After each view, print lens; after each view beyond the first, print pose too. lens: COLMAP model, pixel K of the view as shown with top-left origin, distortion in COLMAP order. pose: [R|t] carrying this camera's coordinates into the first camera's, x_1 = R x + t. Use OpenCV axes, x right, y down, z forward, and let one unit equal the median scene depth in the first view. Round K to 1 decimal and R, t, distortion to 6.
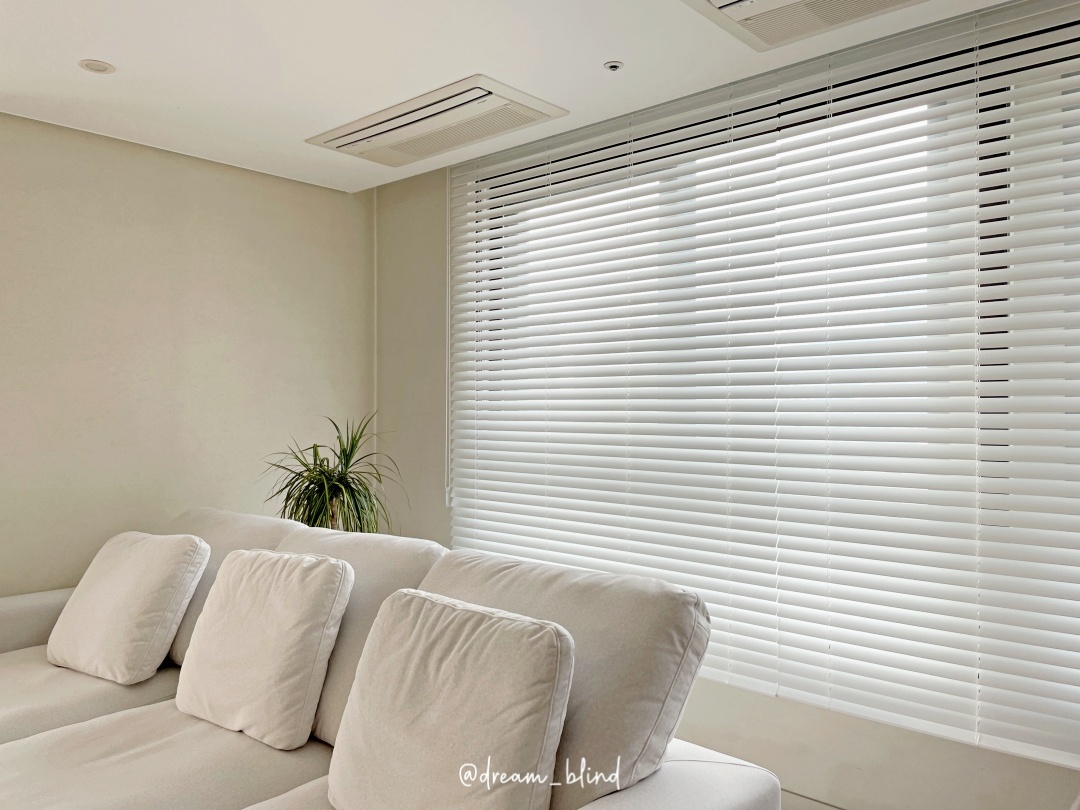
lens RADIAL K [[828.5, 0, 542.2], [0, 828.5, 409.6], [0, 0, 1]] dist [0.074808, -0.110828]
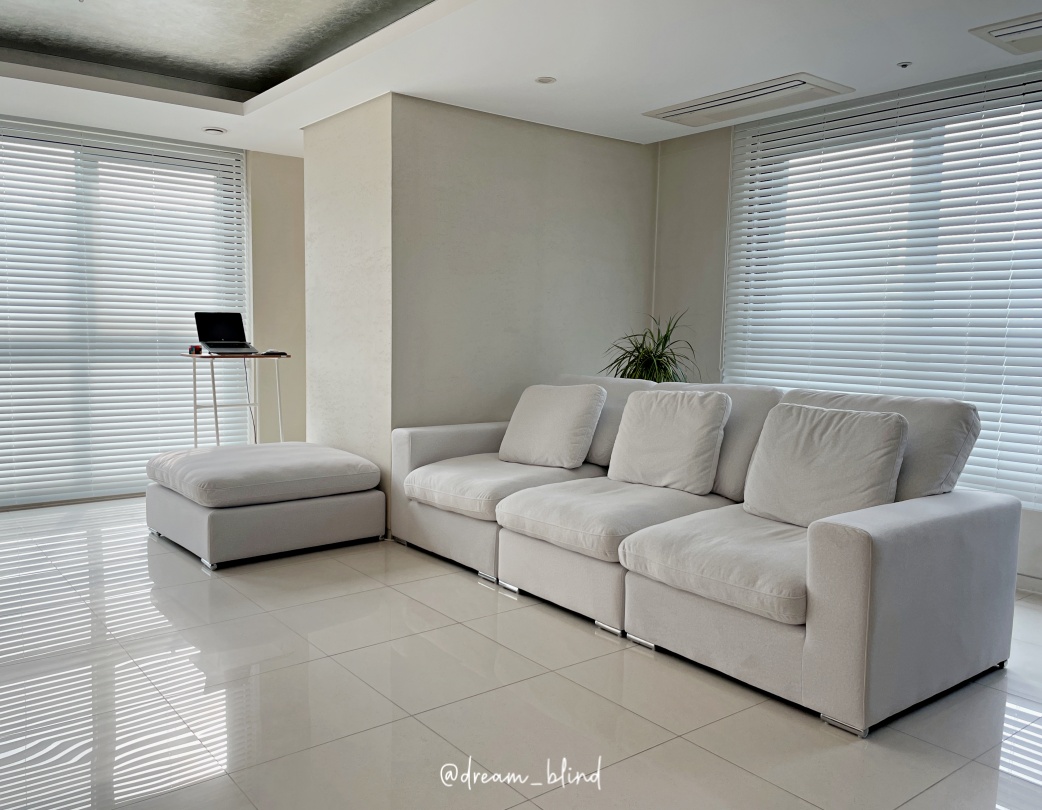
lens RADIAL K [[833.4, 0, 517.6], [0, 833.4, 407.6], [0, 0, 1]] dist [0.097805, -0.121888]
pose [[0.983725, 0.031434, -0.176911, -0.355485], [-0.014048, 0.995020, 0.098682, 0.050670], [0.179131, -0.094590, 0.979267, -0.740552]]
